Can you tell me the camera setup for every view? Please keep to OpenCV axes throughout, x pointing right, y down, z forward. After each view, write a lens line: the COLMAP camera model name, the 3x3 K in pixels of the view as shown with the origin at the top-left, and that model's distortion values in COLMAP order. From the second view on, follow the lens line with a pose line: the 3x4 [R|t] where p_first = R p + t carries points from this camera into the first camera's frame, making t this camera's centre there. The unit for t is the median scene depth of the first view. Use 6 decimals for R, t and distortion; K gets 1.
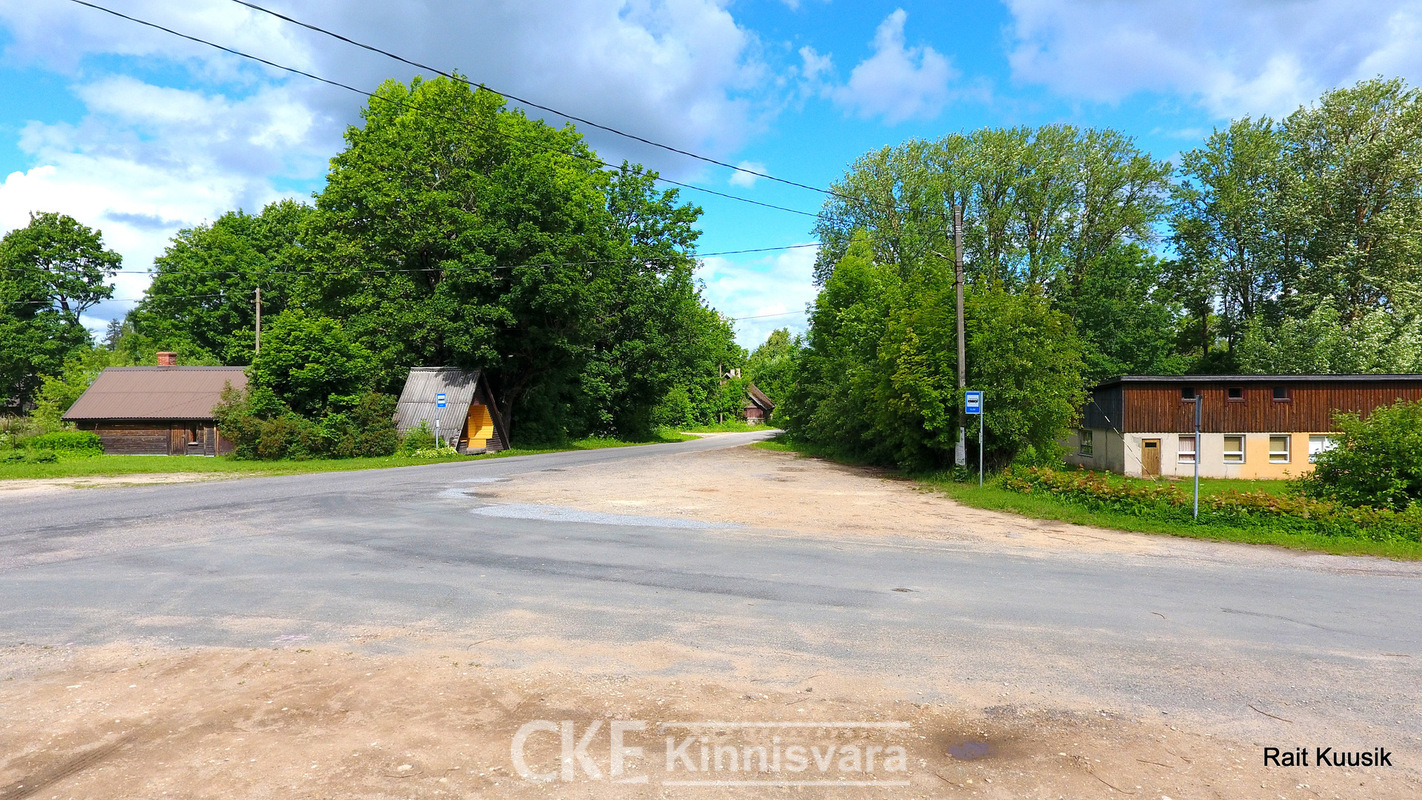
lens RADIAL K [[836.8, 0, 723.6], [0, 836.8, 391.3], [0, 0, 1]] dist [-0.002841, 0.002075]
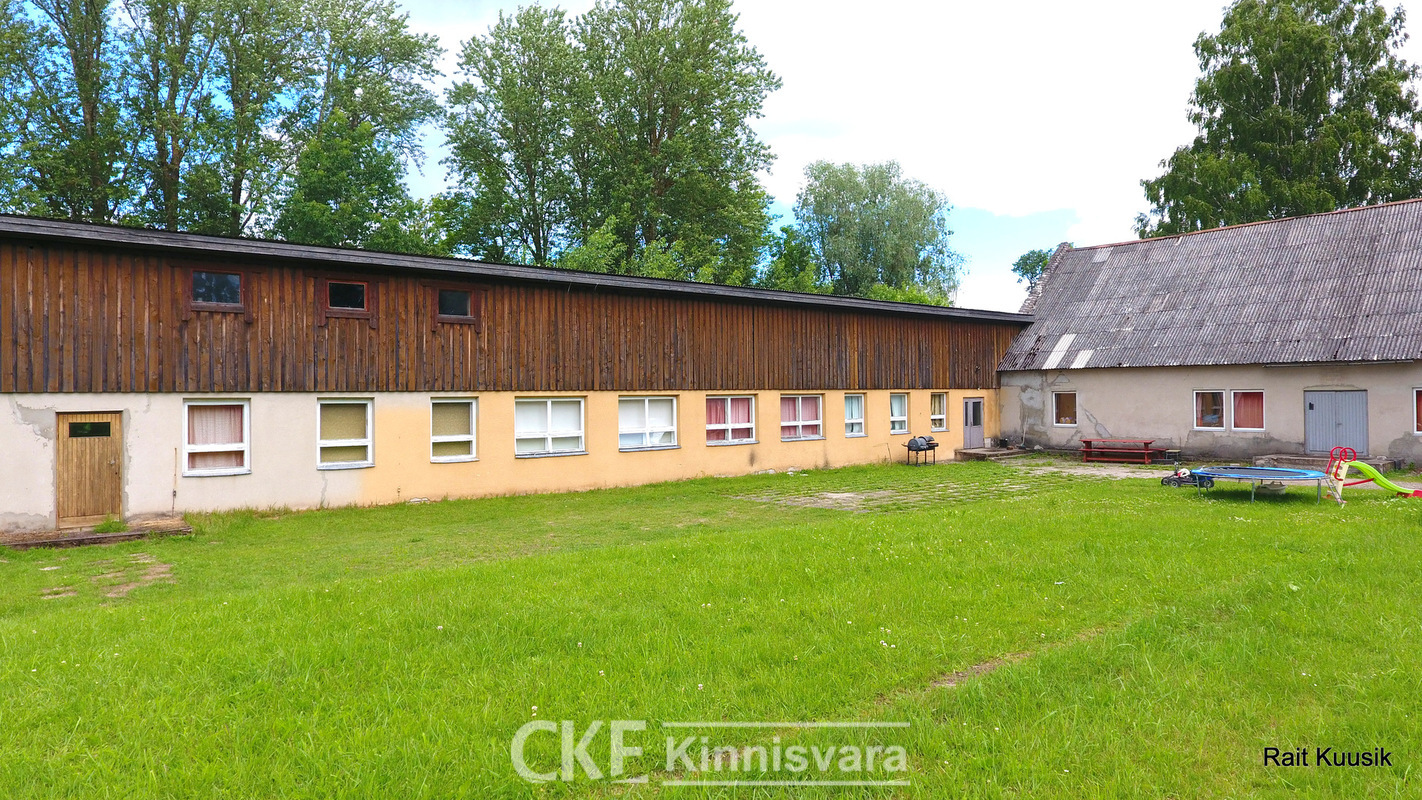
lens RADIAL K [[836.8, 0, 723.6], [0, 836.8, 391.3], [0, 0, 1]] dist [-0.002841, 0.002075]
pose [[0.765489, -0.002771, 0.643443, 0.488254], [0.006216, 0.999976, -0.003089, 0.050750], [-0.643419, 0.006364, 0.765488, 0.566496]]
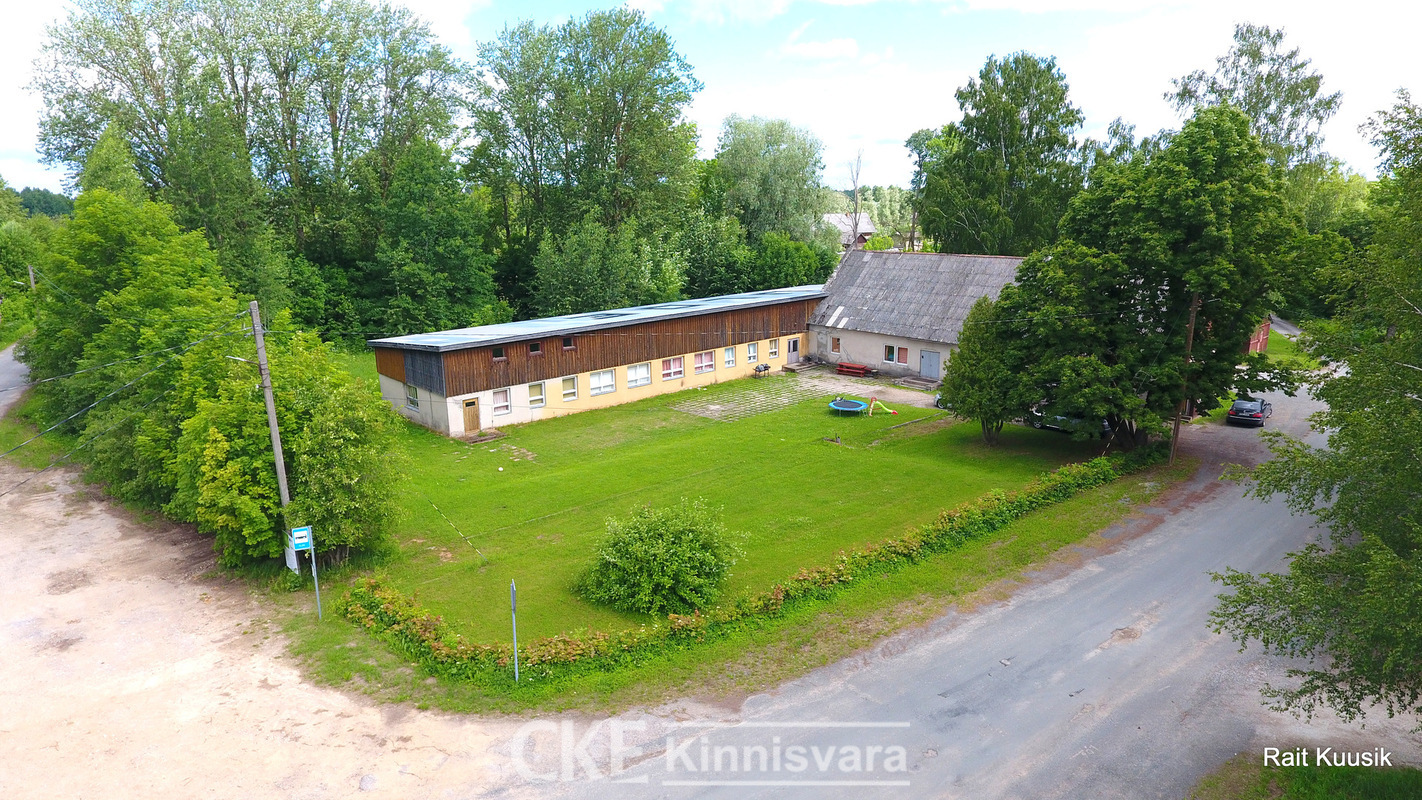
lens RADIAL K [[838.6, 0, 725.3], [0, 838.6, 384.3], [0, 0, 1]] dist [-0.000849, 0.001894]
pose [[0.717965, -0.158660, 0.677756, 0.011542], [0.006847, 0.975239, 0.221046, -0.200755], [-0.696045, -0.154063, 0.701274, 0.003917]]
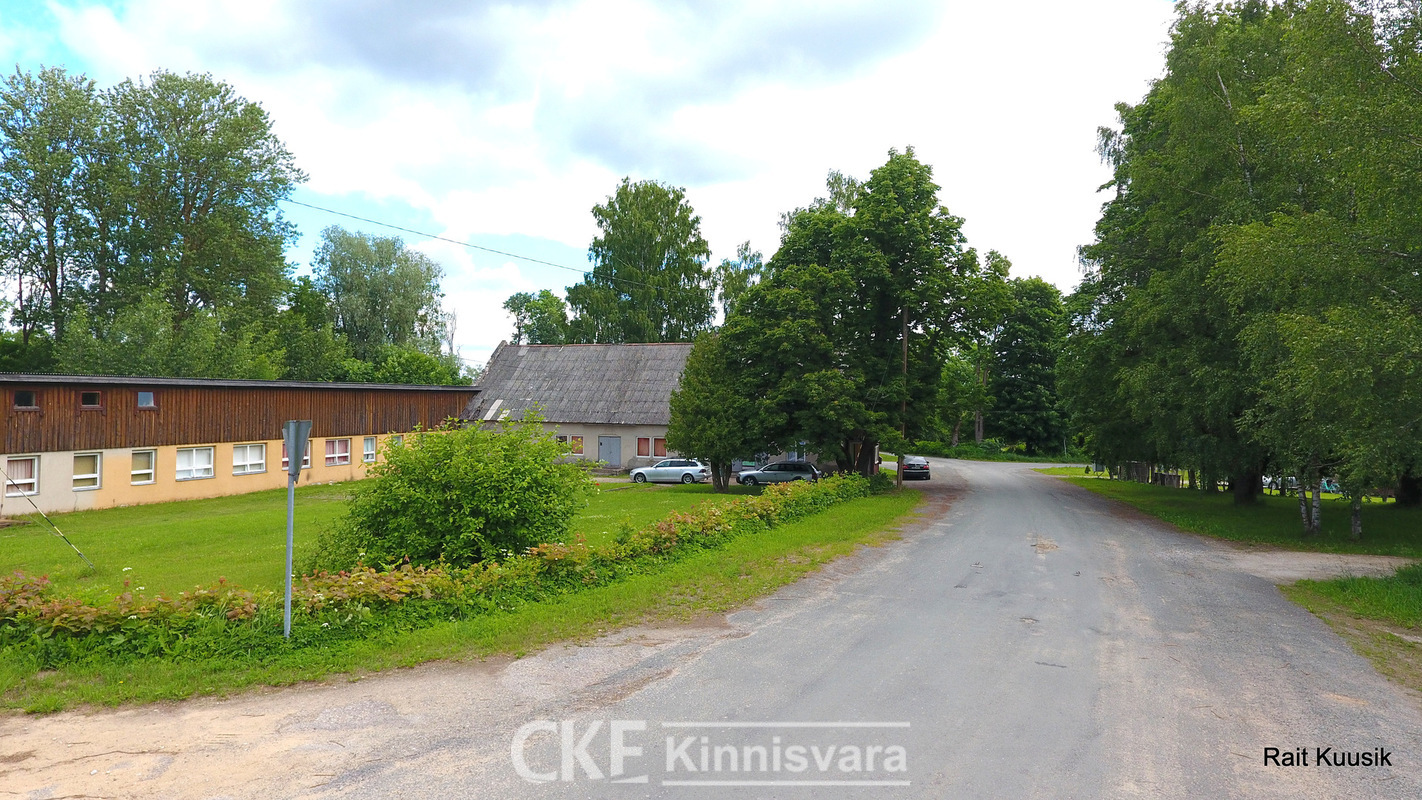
lens RADIAL K [[838.6, 0, 725.3], [0, 838.6, 384.3], [0, 0, 1]] dist [-0.000849, 0.001894]
pose [[0.291884, 0.022772, 0.956183, 0.038837], [-0.014717, 0.999705, -0.019316, -0.005319], [-0.956340, -0.008434, 0.292133, 0.208497]]
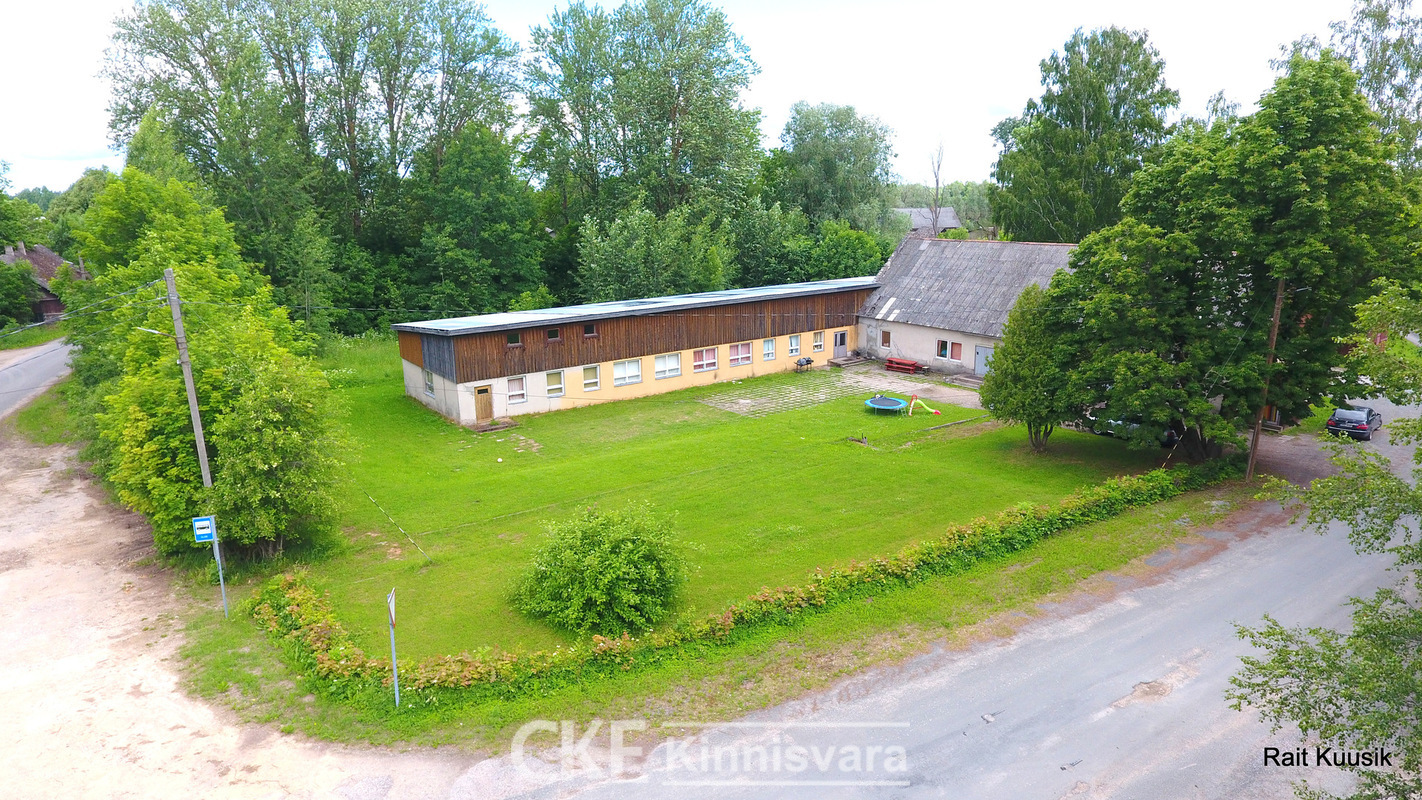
lens RADIAL K [[836.8, 0, 723.6], [0, 836.8, 391.3], [0, 0, 1]] dist [-0.002841, 0.002075]
pose [[0.788343, -0.147990, 0.597172, 0.122165], [0.006843, 0.972688, 0.232016, -0.177101], [-0.615198, -0.178821, 0.767825, 0.008546]]
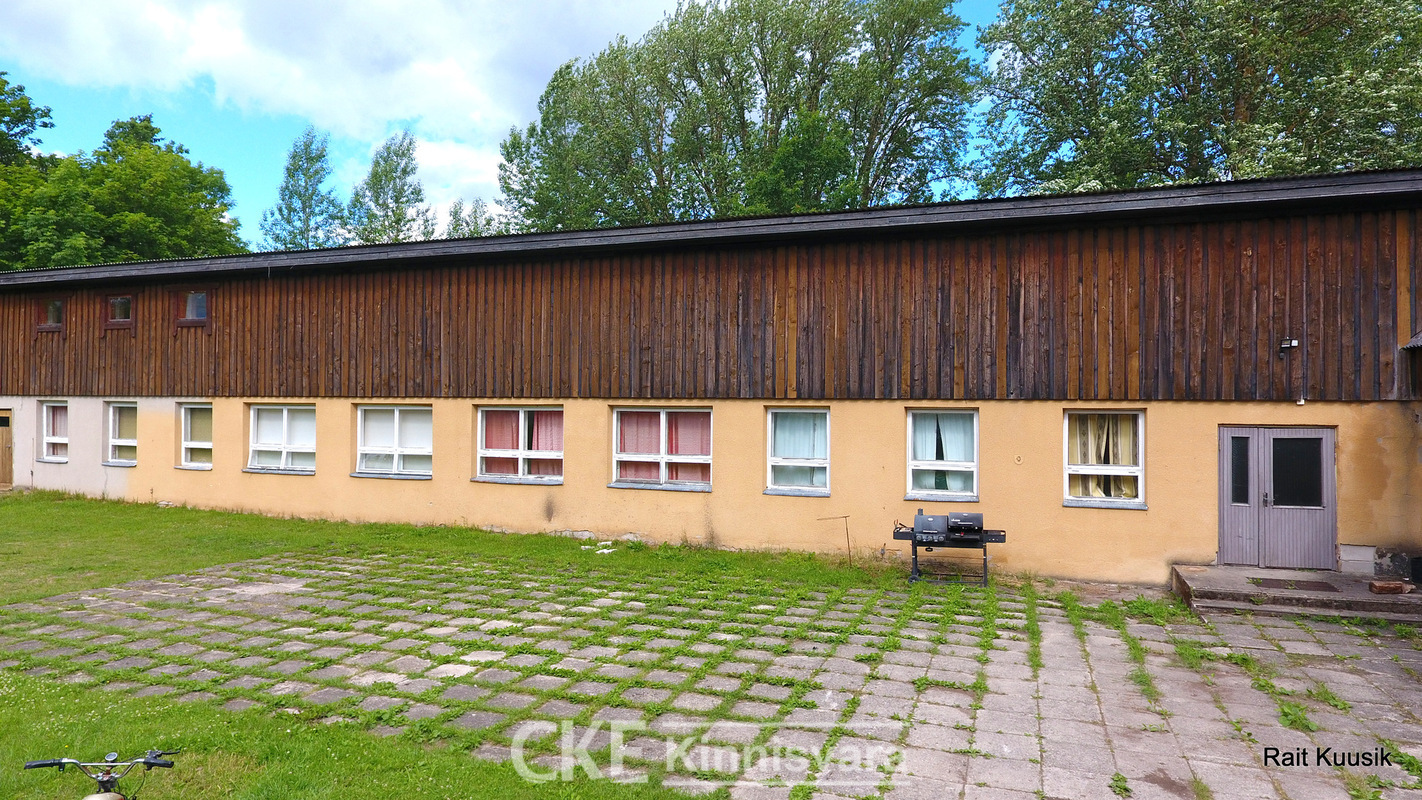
lens RADIAL K [[836.8, 0, 723.6], [0, 836.8, 391.3], [0, 0, 1]] dist [-0.002841, 0.002075]
pose [[0.941729, 0.003530, -0.336355, 1.067332], [-0.008311, 0.999884, -0.012776, 0.049017], [0.336271, 0.014827, 0.941649, 0.682903]]
